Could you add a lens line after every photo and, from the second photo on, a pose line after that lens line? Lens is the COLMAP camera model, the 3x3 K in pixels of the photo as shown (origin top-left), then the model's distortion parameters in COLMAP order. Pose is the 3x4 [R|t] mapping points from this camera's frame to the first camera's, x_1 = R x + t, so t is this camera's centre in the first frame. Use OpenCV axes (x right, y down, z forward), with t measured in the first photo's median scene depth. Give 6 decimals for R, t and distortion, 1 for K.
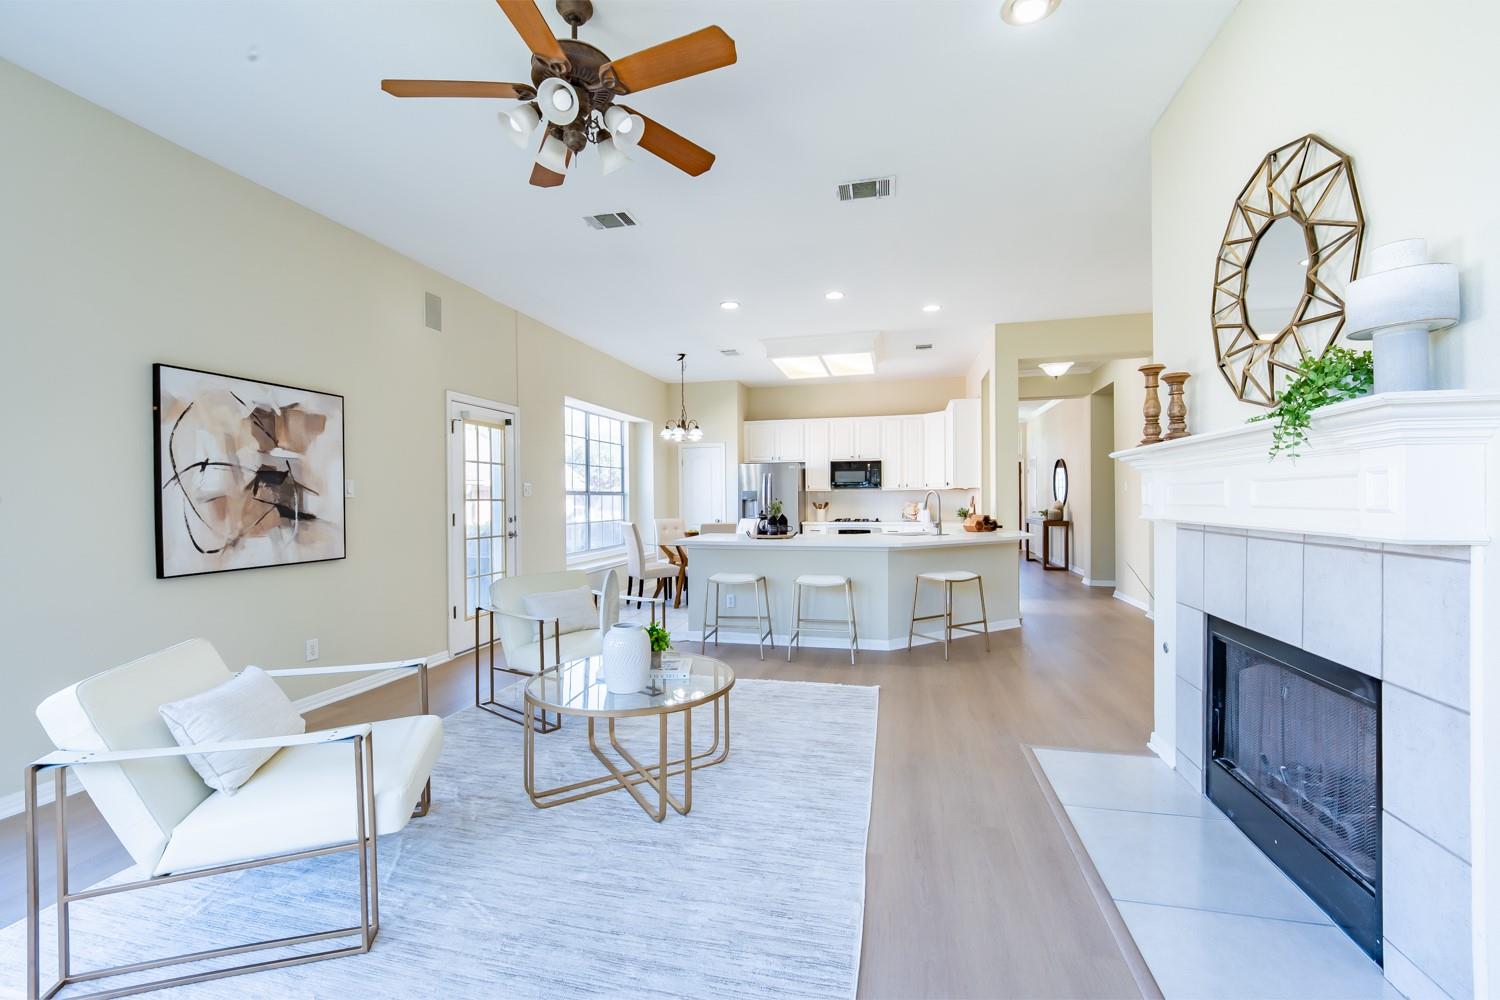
lens RADIAL K [[601.3, 0, 750.7], [0, 601.3, 528.8], [0, 0, 1]] dist [-0.044937, -0.000099]
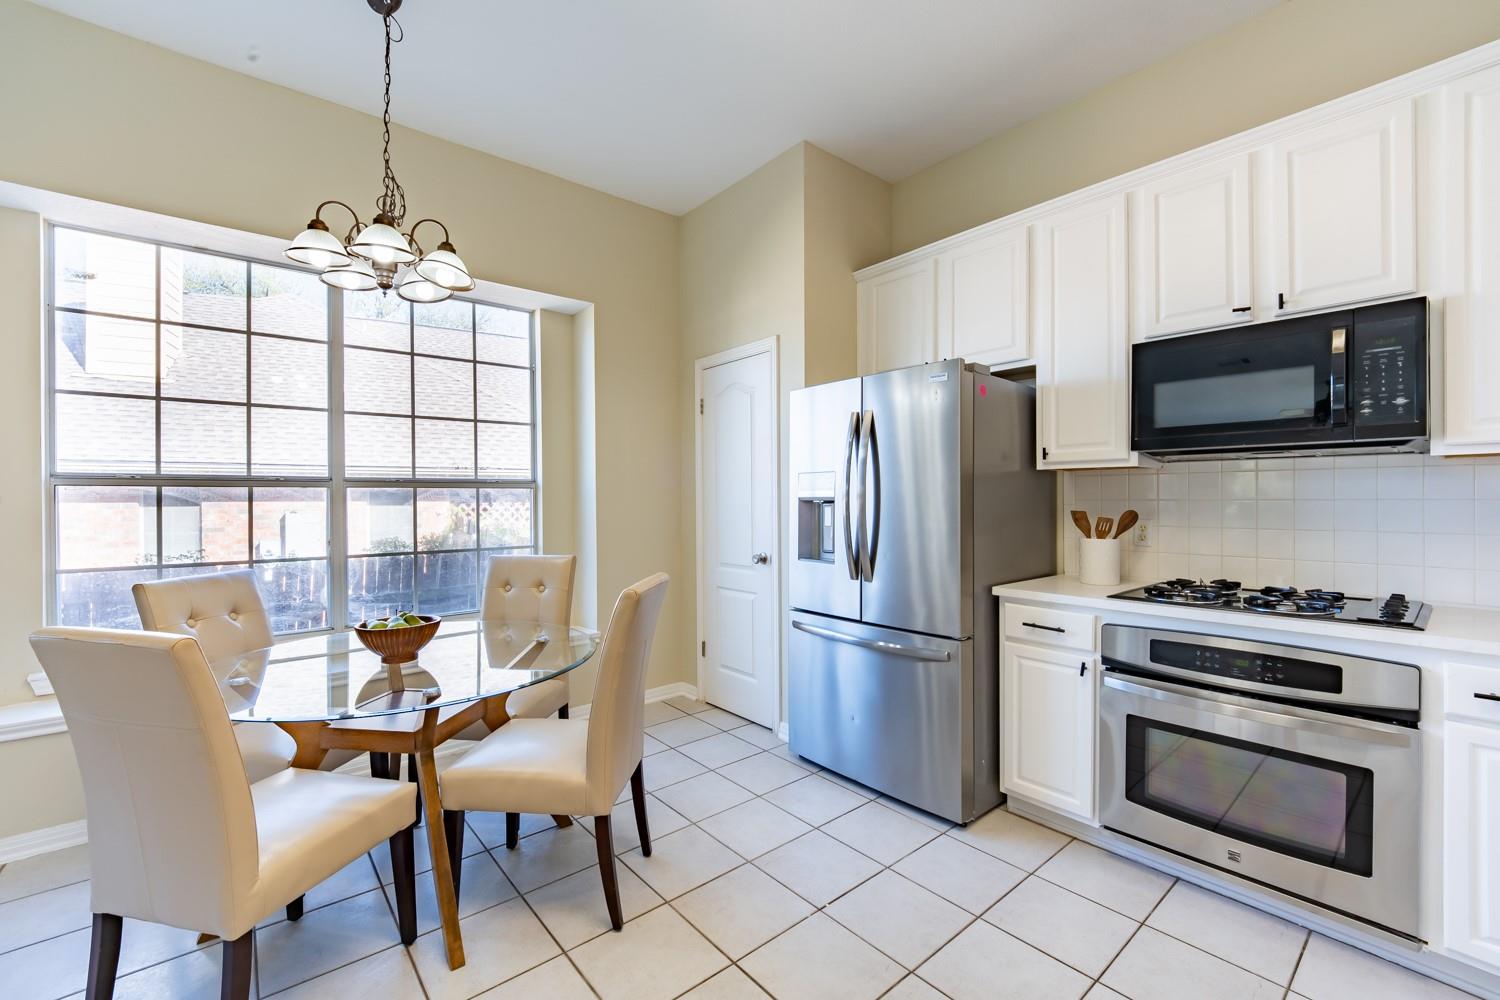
lens RADIAL K [[623.7, 0, 750.0], [0, 623.7, 500.0], [0, 0, 1]] dist [-0.025066, -0.000139]
pose [[0.801817, 0.007187, -0.597526, 0.159242], [-0.029575, 0.999180, -0.027669, -0.038132], [0.596837, 0.039857, 0.801372, 0.717522]]
